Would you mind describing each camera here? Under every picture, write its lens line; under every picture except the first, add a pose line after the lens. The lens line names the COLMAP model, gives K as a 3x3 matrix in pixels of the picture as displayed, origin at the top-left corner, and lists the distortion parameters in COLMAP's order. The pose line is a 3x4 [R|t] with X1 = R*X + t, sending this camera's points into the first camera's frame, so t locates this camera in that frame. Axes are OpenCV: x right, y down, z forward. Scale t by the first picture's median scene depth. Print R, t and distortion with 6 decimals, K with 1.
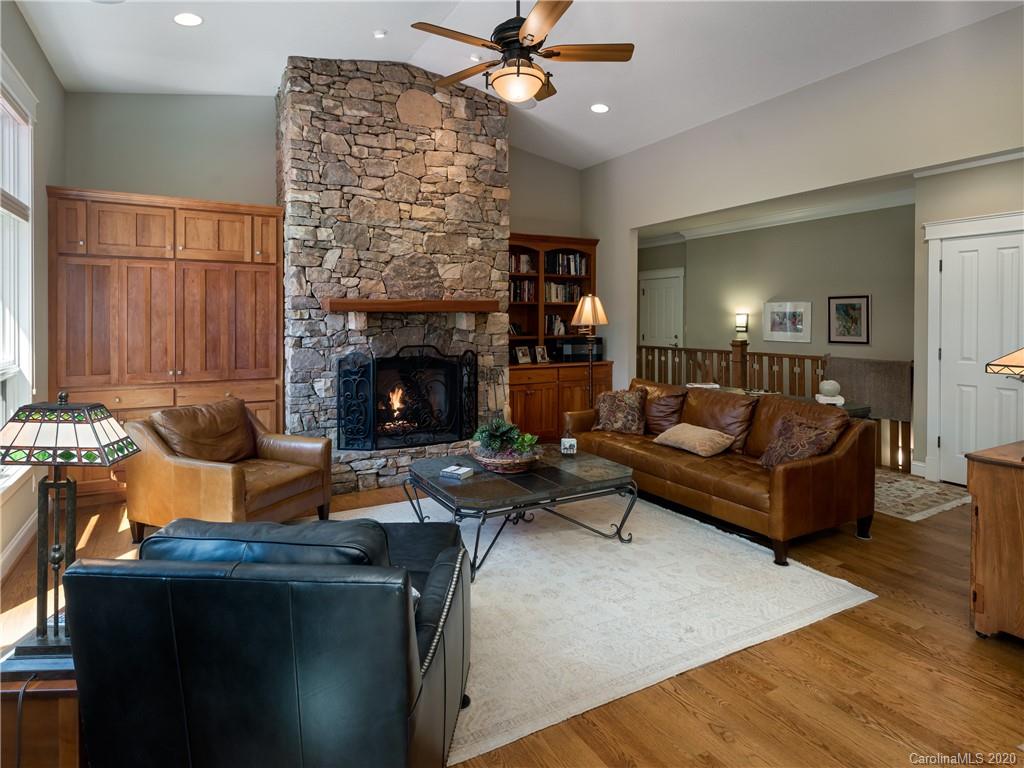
lens RADIAL K [[582.9, 0, 509.8], [0, 582.9, 384.3], [0, 0, 1]] dist [0.007424, -0.001754]
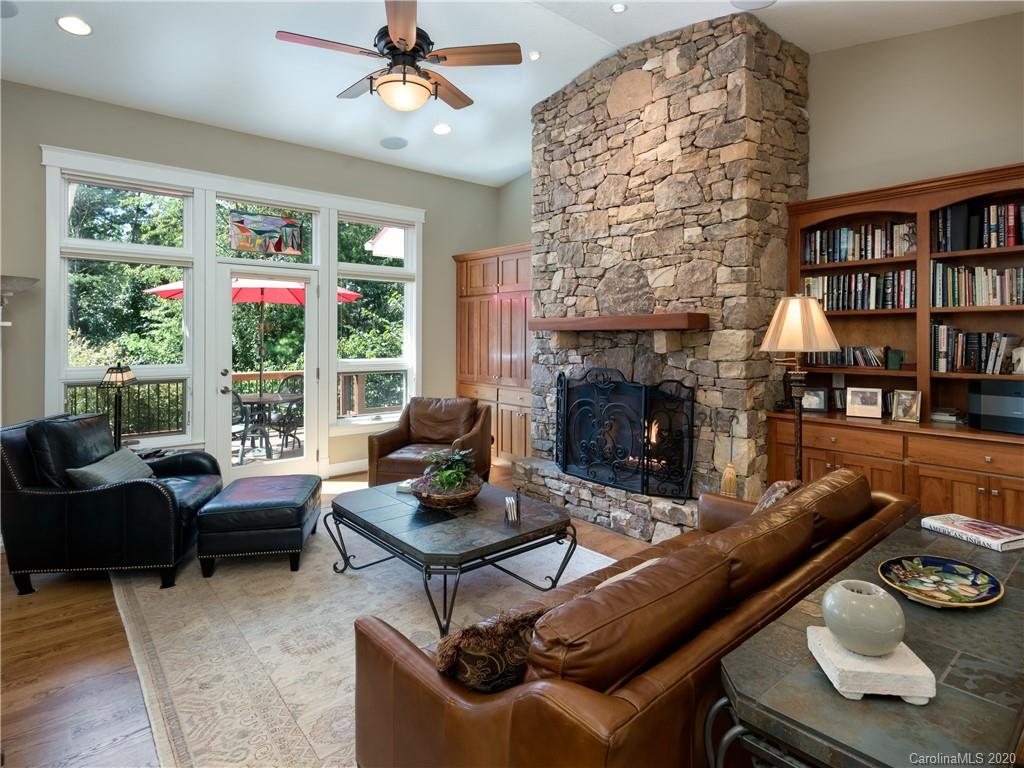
lens RADIAL K [[553.9, 0, 508.5], [0, 553.9, 382.1], [0, 0, 1]] dist [-0.000066, 0.000034]
pose [[0.186248, 0.082537, -0.979030, 0.620606], [-0.113434, 0.991608, 0.062018, -0.080864], [0.975933, 0.099505, 0.194048, 0.694449]]
